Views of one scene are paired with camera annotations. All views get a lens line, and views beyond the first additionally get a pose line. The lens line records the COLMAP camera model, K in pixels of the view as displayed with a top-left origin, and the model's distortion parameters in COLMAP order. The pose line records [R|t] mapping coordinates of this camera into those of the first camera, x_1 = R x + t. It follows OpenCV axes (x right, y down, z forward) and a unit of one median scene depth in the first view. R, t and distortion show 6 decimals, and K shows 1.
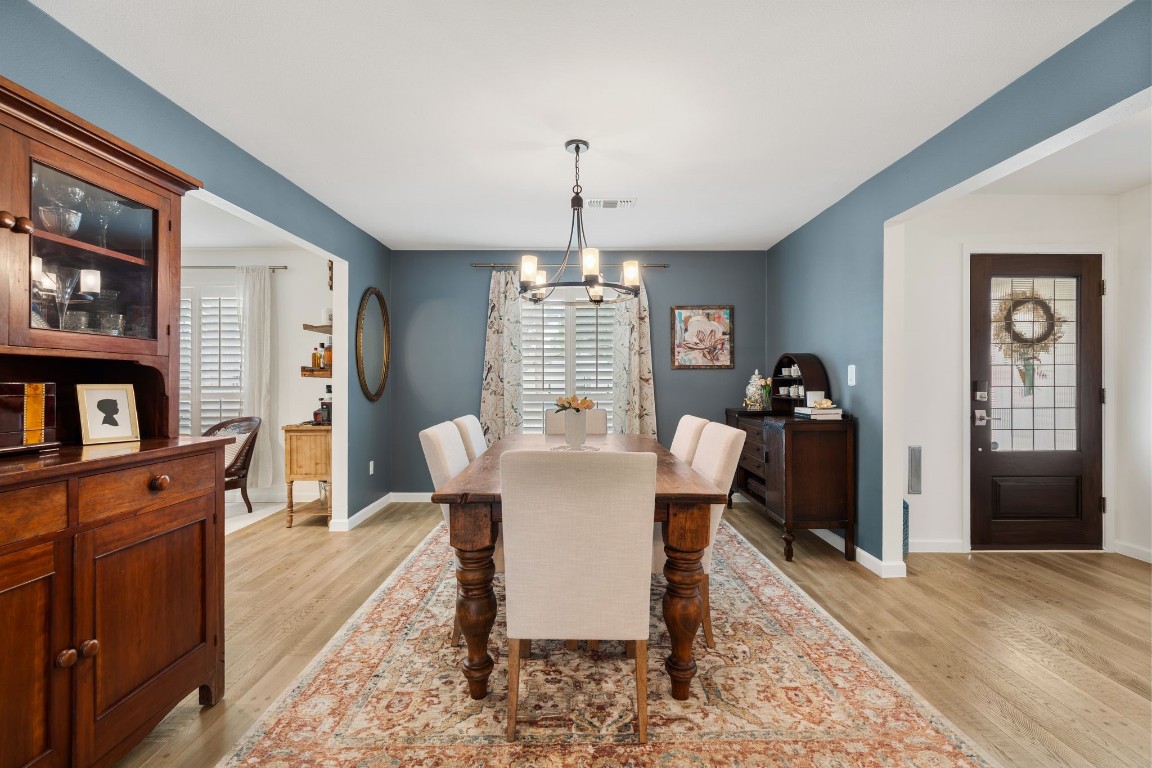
lens RADIAL K [[520.6, 0, 579.7], [0, 520.6, 382.3], [0, 0, 1]] dist [-0.006438, 0.000904]
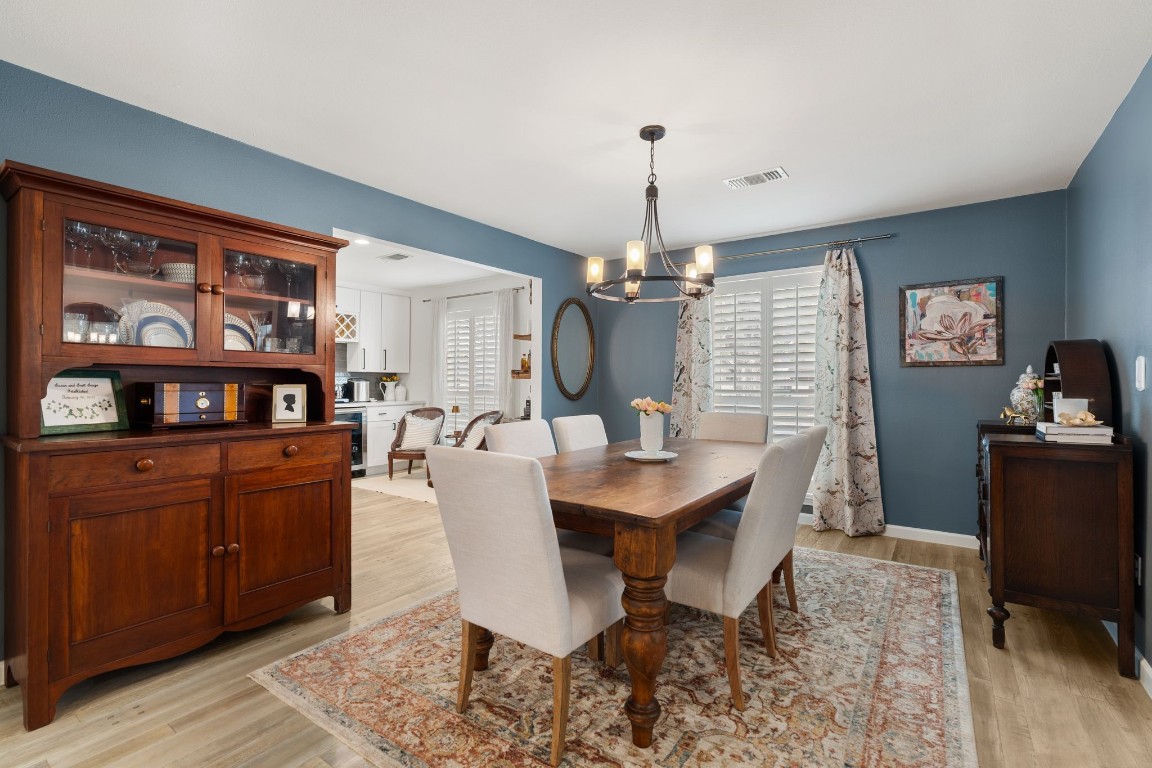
lens RADIAL K [[520.6, 0, 574.4], [0, 520.6, 382.5], [0, 0, 1]] dist [-0.006438, 0.000904]
pose [[0.812206, 0.001664, -0.583368, 0.356628], [-0.002117, 0.999998, -0.000095, -0.001560], [0.583367, 0.001312, 0.812208, 0.128868]]
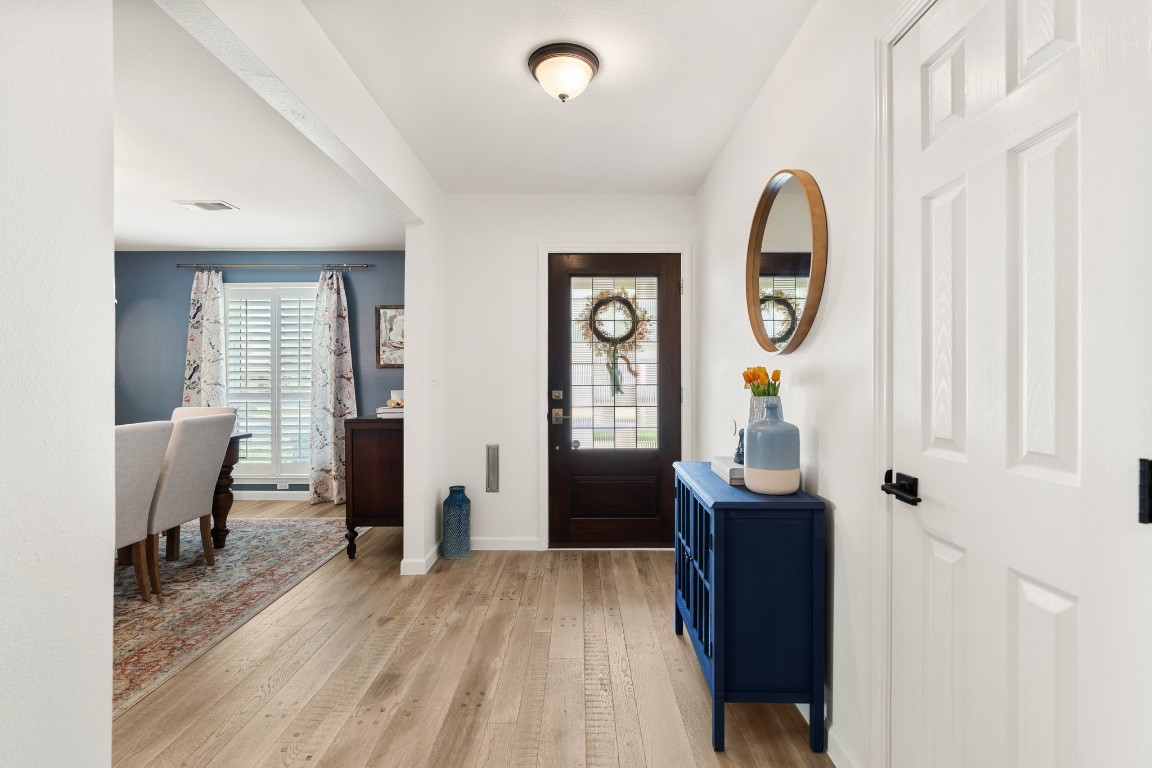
lens RADIAL K [[520.6, 0, 579.8], [0, 520.6, 381.5], [0, 0, 1]] dist [-0.006438, 0.000904]
pose [[0.999997, -0.001439, -0.002164, 0.873676], [0.001442, 0.999998, 0.001641, -0.000769], [0.002162, -0.001644, 0.999996, -0.009680]]
